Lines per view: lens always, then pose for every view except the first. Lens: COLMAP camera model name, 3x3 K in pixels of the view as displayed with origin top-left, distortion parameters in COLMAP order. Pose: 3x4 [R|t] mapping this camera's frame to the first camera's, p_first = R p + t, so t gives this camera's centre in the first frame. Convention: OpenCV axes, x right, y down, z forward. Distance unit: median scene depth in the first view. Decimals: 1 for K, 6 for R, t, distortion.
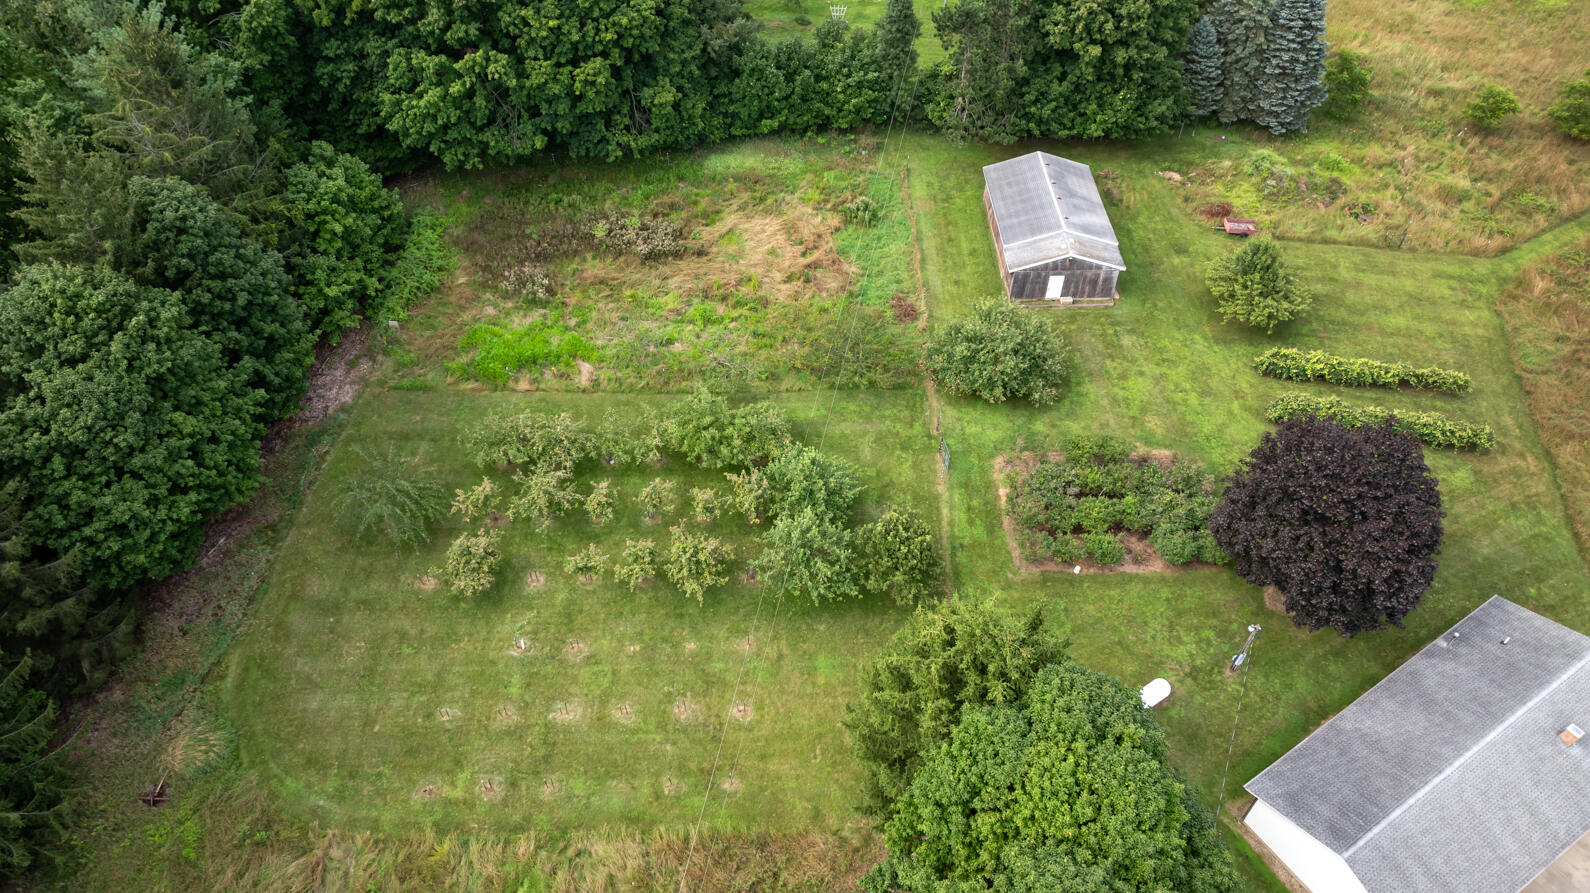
lens RADIAL K [[1159.3, 0, 793.5], [0, 1159.3, 448.4], [0, 0, 1]] dist [-0.011896, 0.008028]
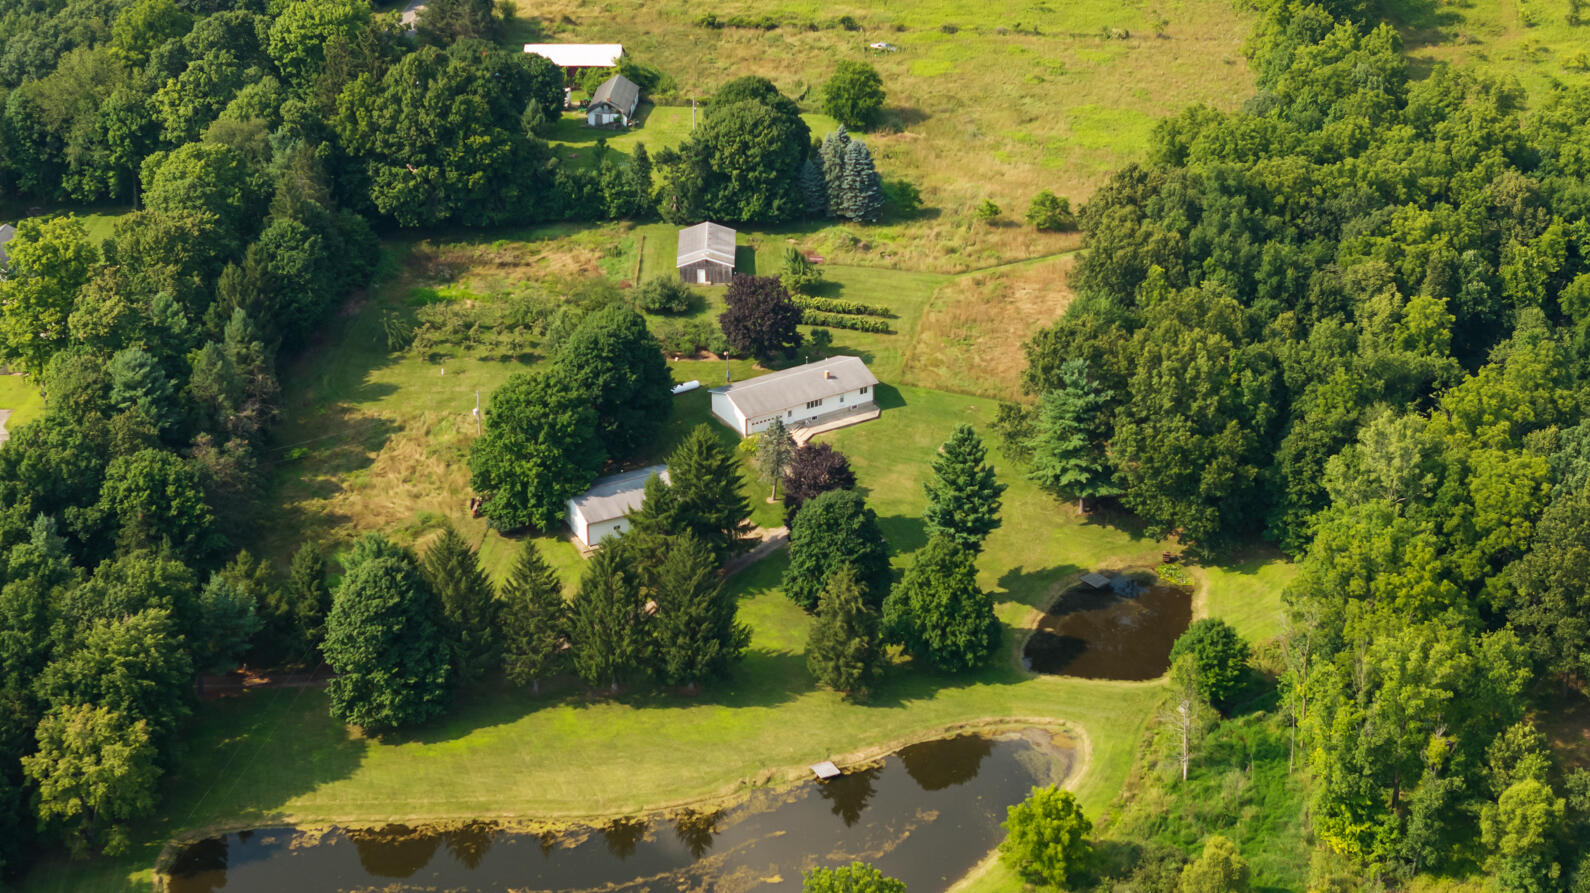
lens RADIAL K [[3274.0, 0, 795.4], [0, 3274.0, 446.3], [0, 0, 1]] dist [0.118715, 0.000000]
pose [[0.999202, 0.000838, -0.039931, 0.612758], [-0.014456, 0.939583, -0.342016, 2.069831], [0.037232, 0.342320, 0.938845, -4.209838]]
